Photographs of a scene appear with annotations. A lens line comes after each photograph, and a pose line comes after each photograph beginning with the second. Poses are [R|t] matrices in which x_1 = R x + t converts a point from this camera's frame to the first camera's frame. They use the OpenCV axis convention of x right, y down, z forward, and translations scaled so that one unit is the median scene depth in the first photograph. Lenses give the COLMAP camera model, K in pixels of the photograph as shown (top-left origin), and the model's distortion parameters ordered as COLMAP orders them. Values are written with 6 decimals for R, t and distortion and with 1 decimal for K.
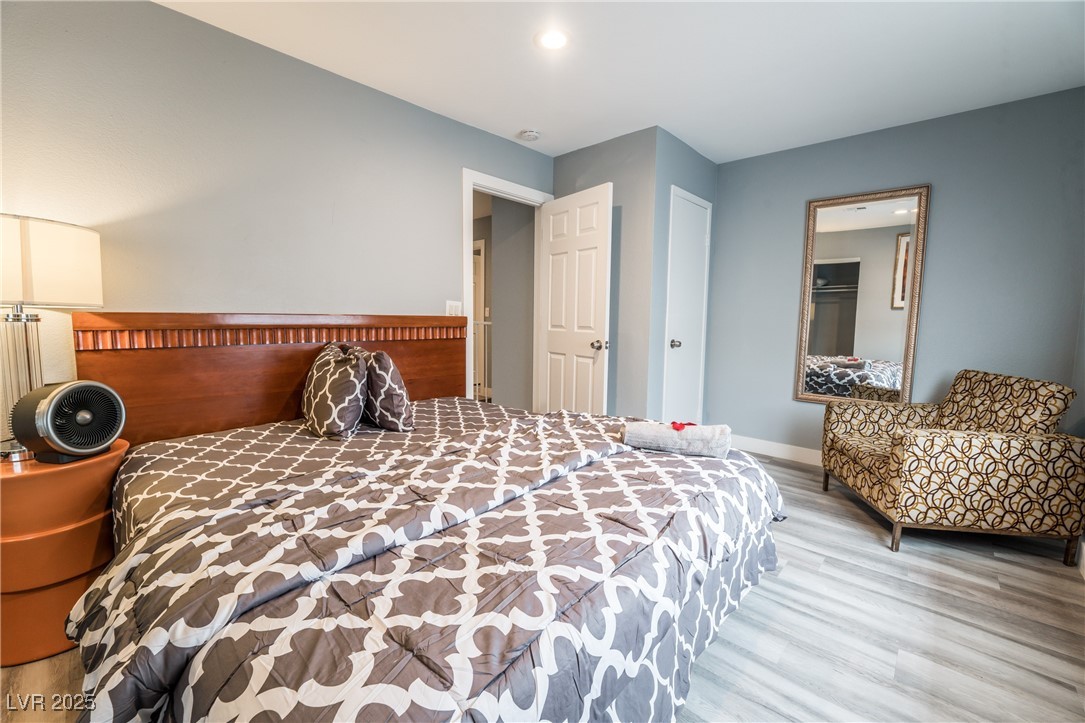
lens RADIAL K [[440.9, 0, 543.1], [0, 440.9, 360.2], [0, 0, 1]] dist [-0.023990, 0.001832]
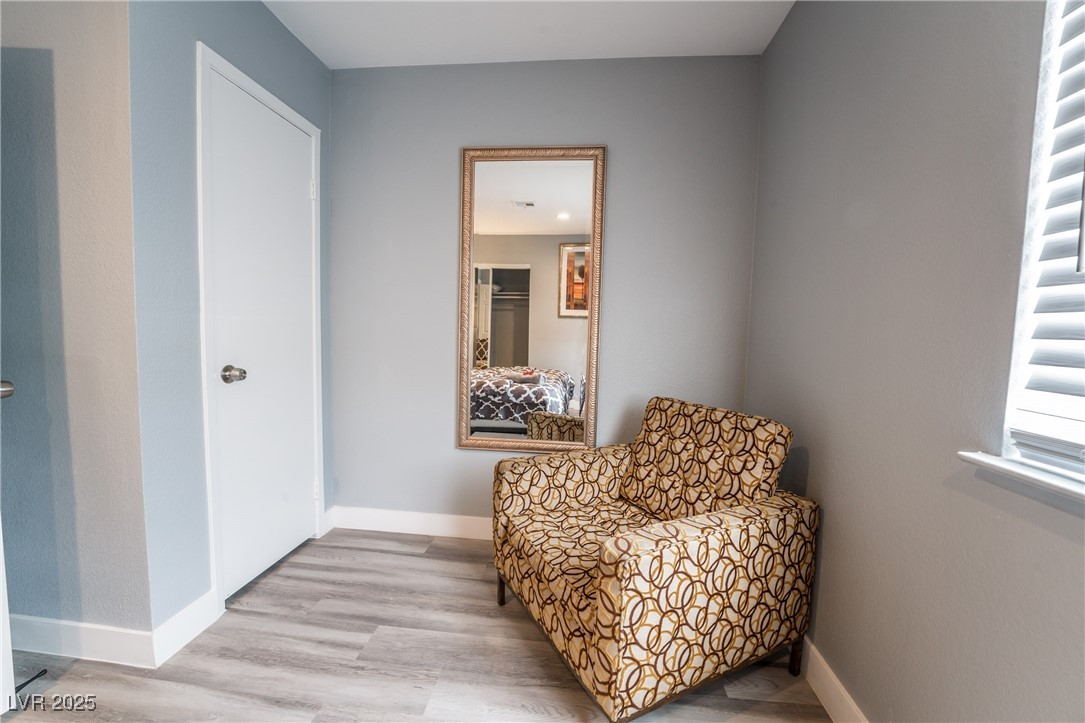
lens RADIAL K [[440.9, 0, 543.7], [0, 440.9, 363.2], [0, 0, 1]] dist [-0.023990, 0.001832]
pose [[0.793631, -0.039041, 0.607145, 0.351990], [0.044474, 0.998992, 0.006105, -0.045718], [-0.606771, 0.022157, 0.794567, 0.490709]]
